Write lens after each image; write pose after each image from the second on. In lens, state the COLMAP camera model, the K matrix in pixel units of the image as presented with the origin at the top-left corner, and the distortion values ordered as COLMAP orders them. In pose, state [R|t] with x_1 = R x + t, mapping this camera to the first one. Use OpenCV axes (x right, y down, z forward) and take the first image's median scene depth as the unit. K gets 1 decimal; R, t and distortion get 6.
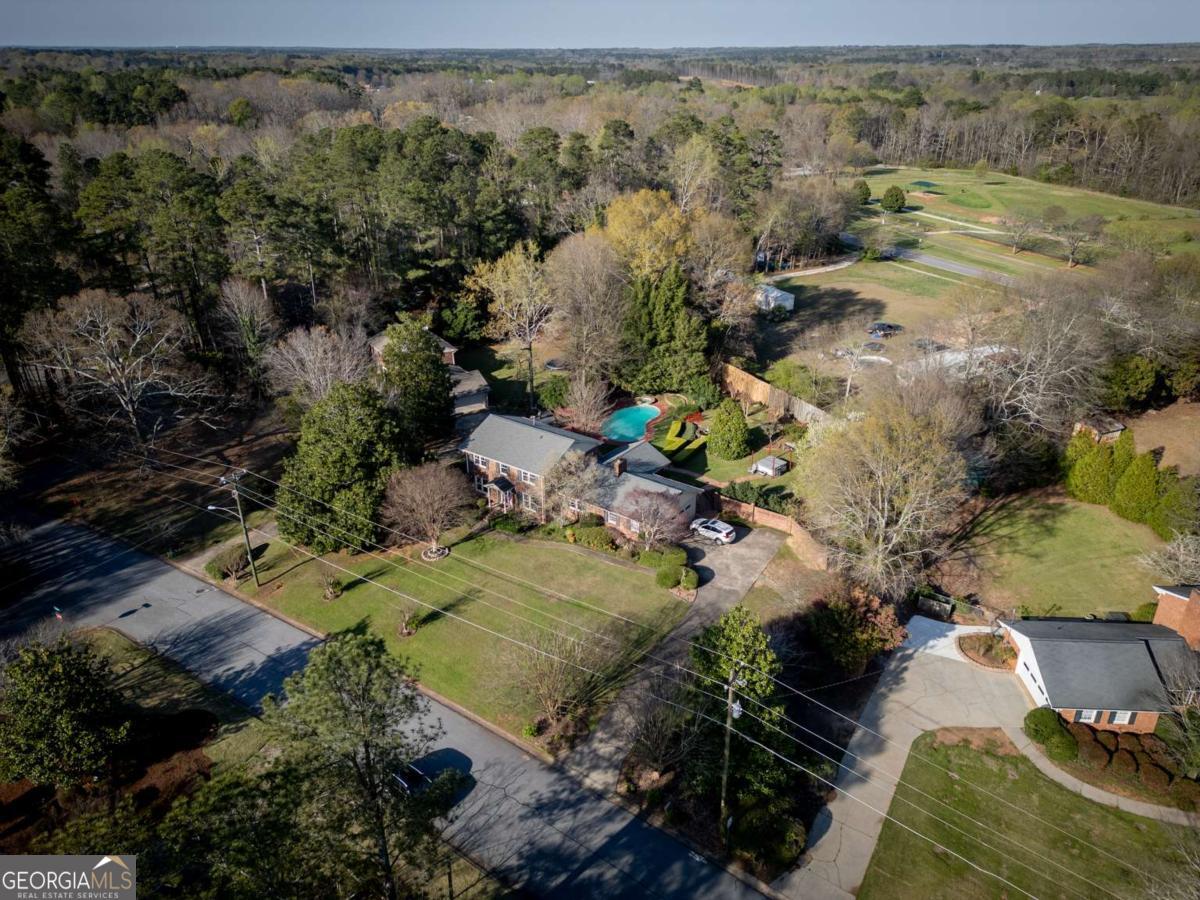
lens RADIAL K [[831.8, 0, 594.6], [0, 831.8, 451.1], [0, 0, 1]] dist [0.102050, -0.106213]
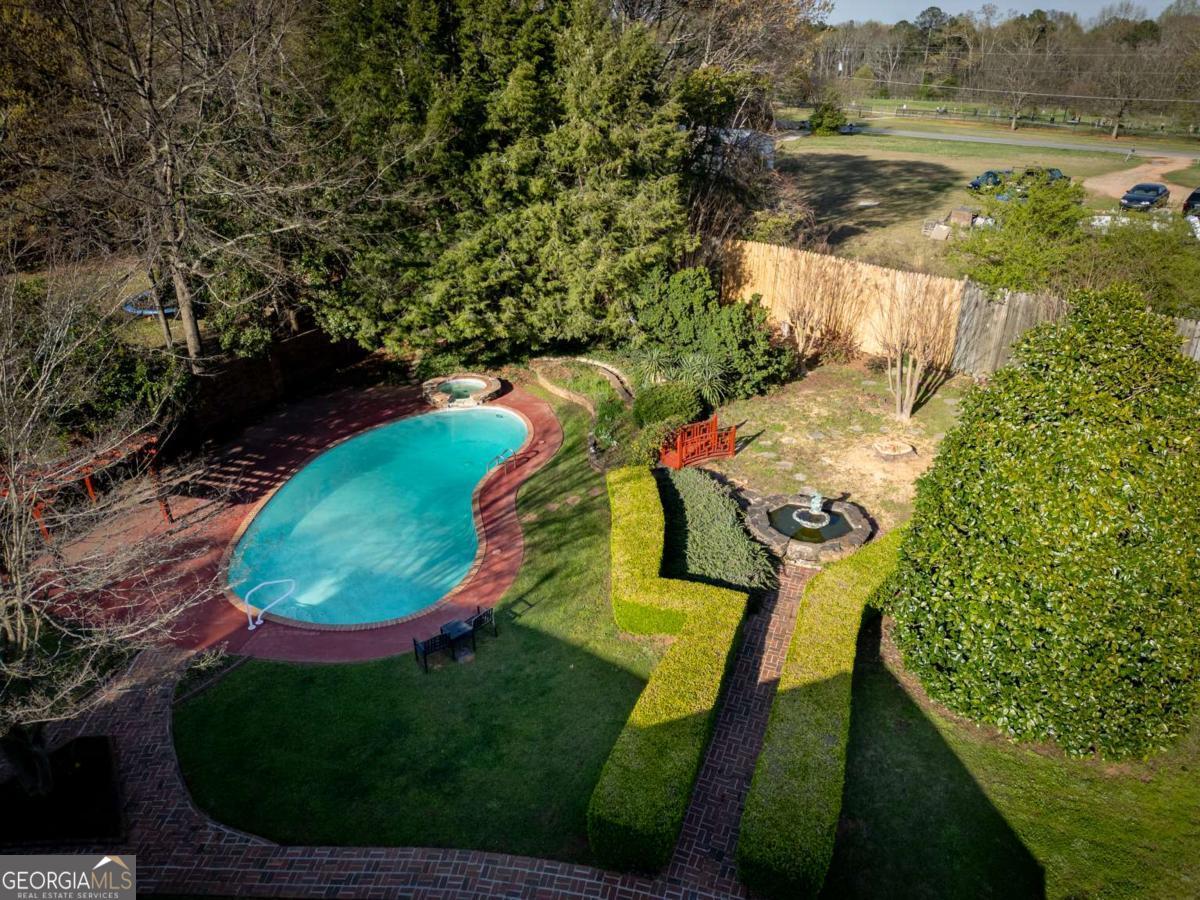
lens RADIAL K [[831.8, 0, 594.6], [0, 831.8, 451.1], [0, 0, 1]] dist [0.102050, -0.106213]
pose [[0.974102, -0.096314, 0.204571, 0.051510], [0.097390, 0.995235, 0.004826, -0.044027], [-0.204061, 0.015222, 0.978840, 0.835051]]
